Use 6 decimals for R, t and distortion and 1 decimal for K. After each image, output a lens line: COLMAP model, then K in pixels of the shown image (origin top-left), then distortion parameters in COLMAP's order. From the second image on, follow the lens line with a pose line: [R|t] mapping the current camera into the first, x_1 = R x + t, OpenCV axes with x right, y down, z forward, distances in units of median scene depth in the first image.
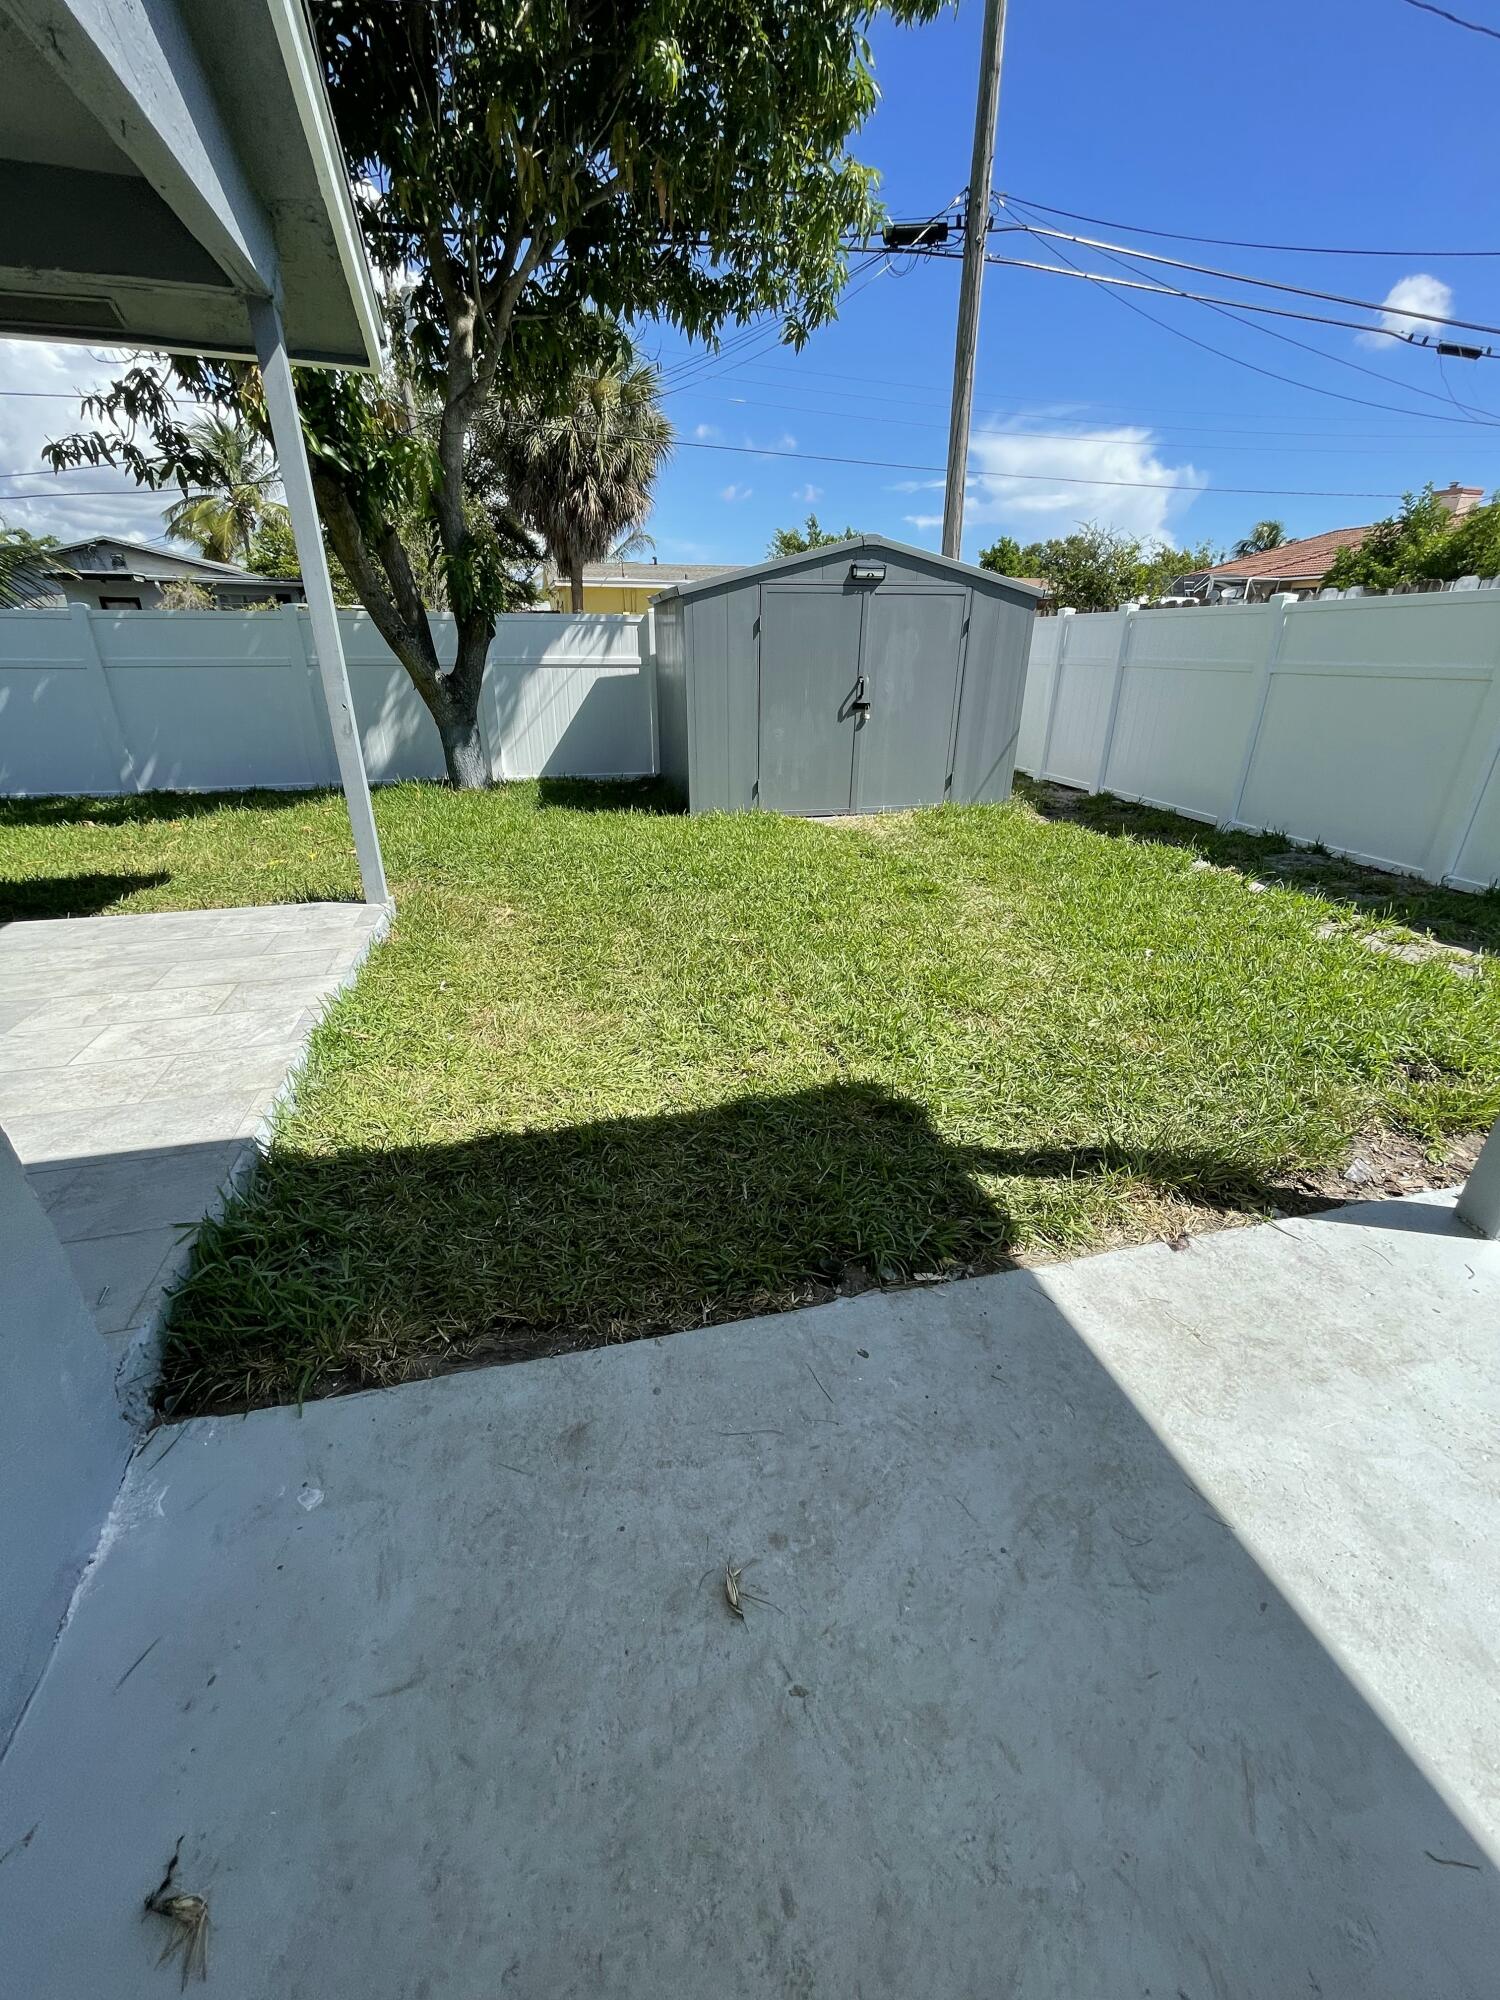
lens RADIAL K [[803.4, 0, 753.9], [0, 803.4, 996.7], [0, 0, 1]] dist [0.000176, 0.000274]
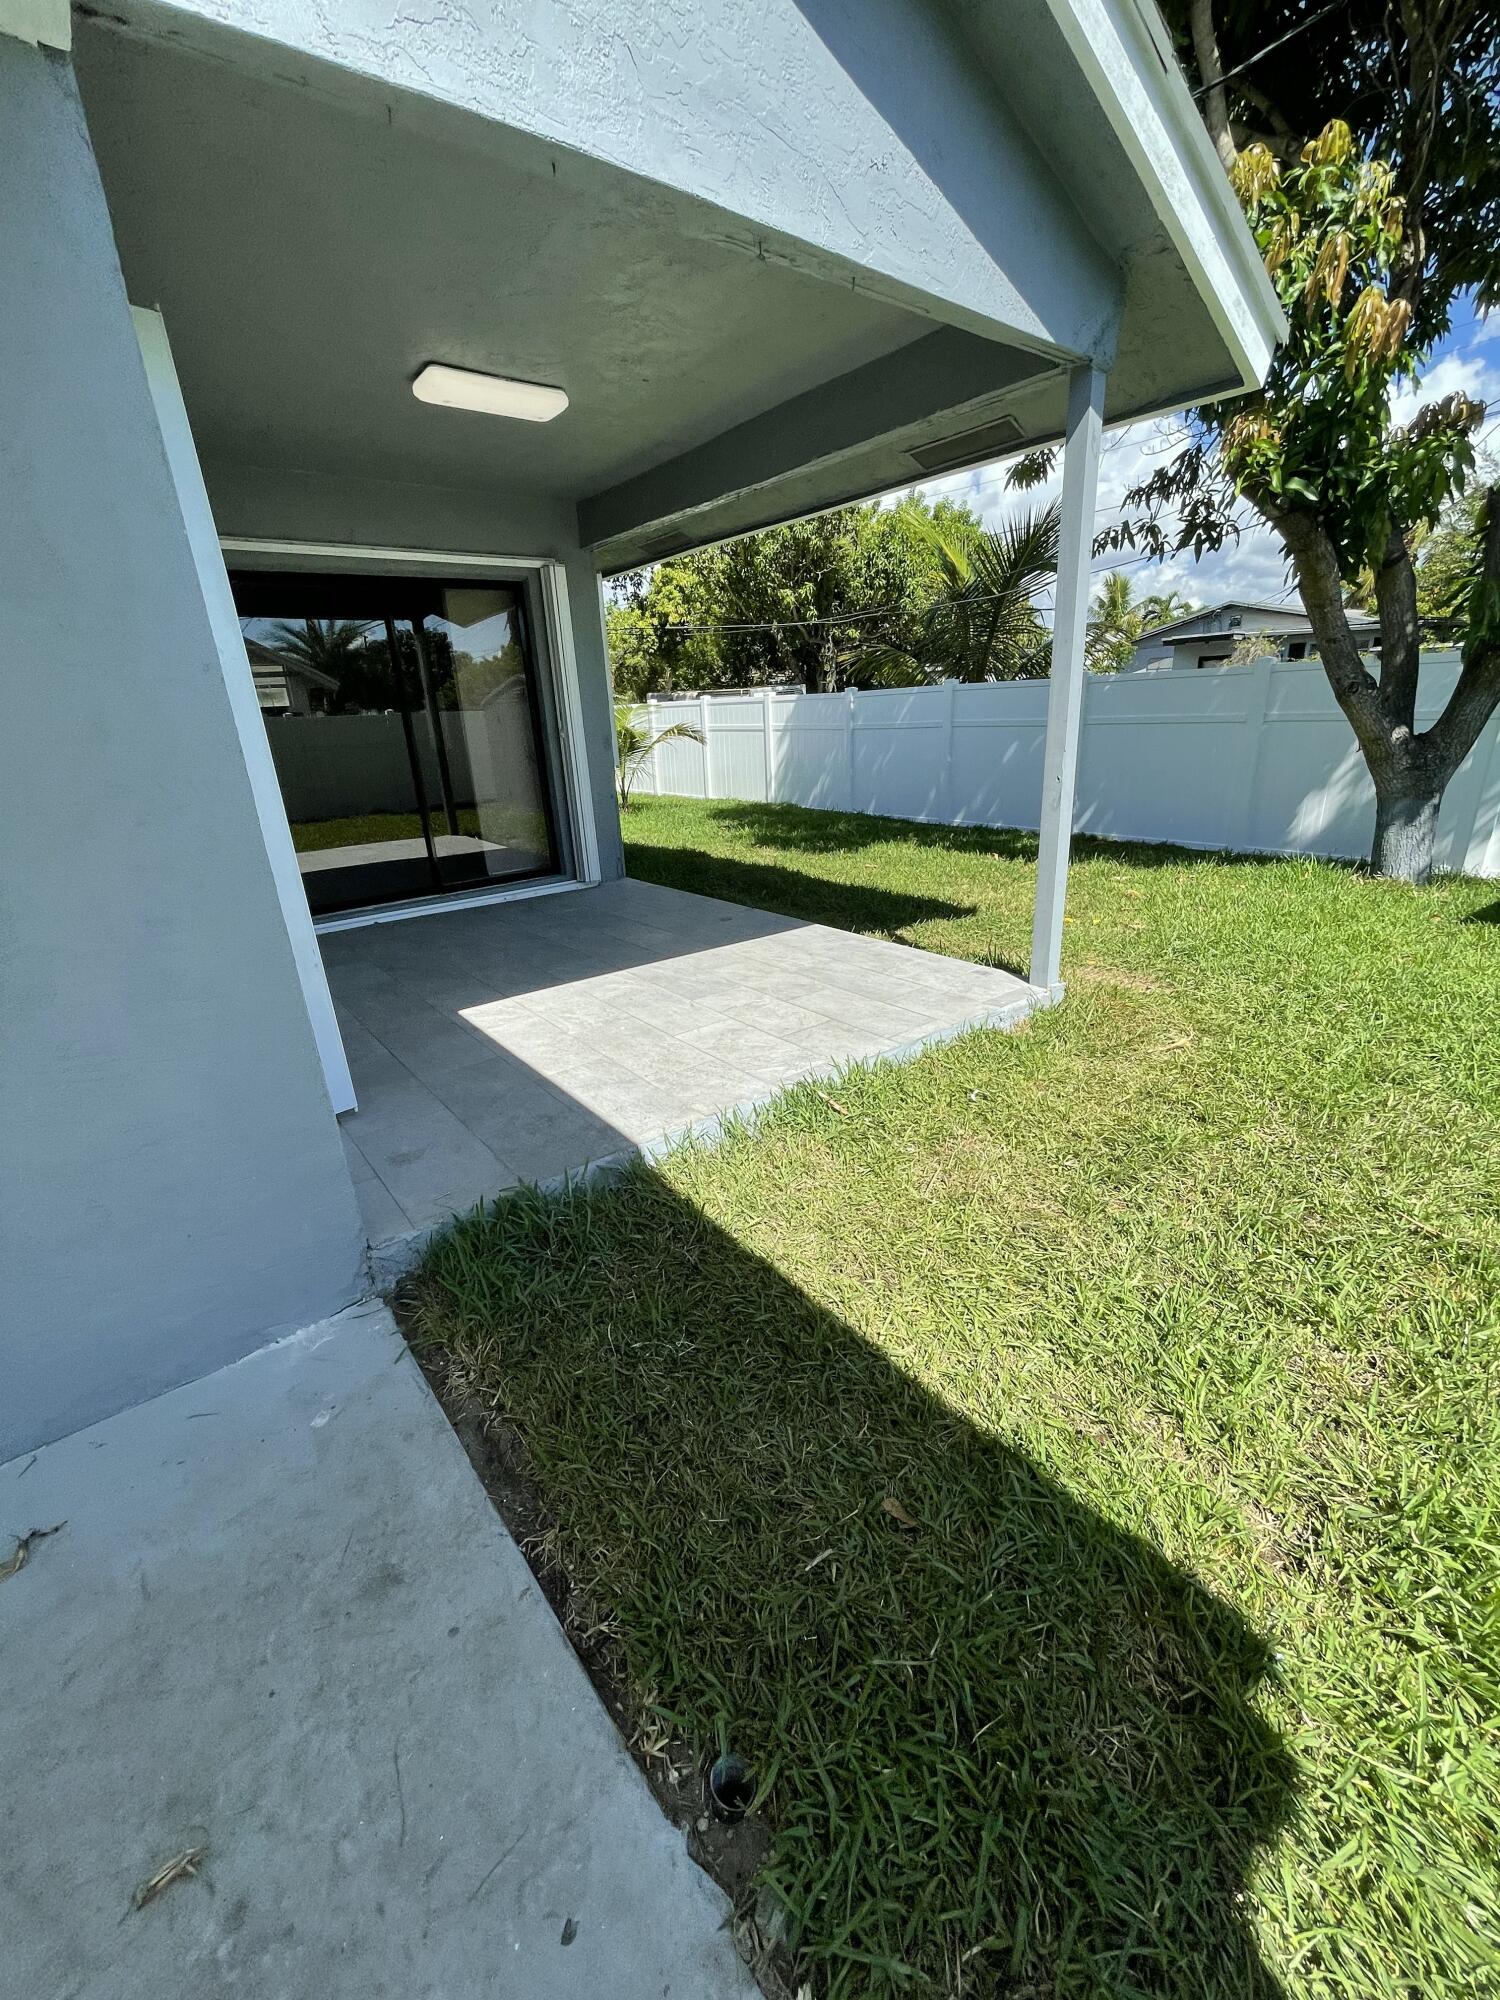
lens RADIAL K [[803.4, 0, 759.5], [0, 803.4, 999.8], [0, 0, 1]] dist [0.000176, 0.000274]
pose [[0.398462, 0.293897, -0.868823, 0.257123], [-0.333482, 0.928862, 0.161264, -0.172214], [0.854411, 0.225480, 0.468125, 0.349451]]
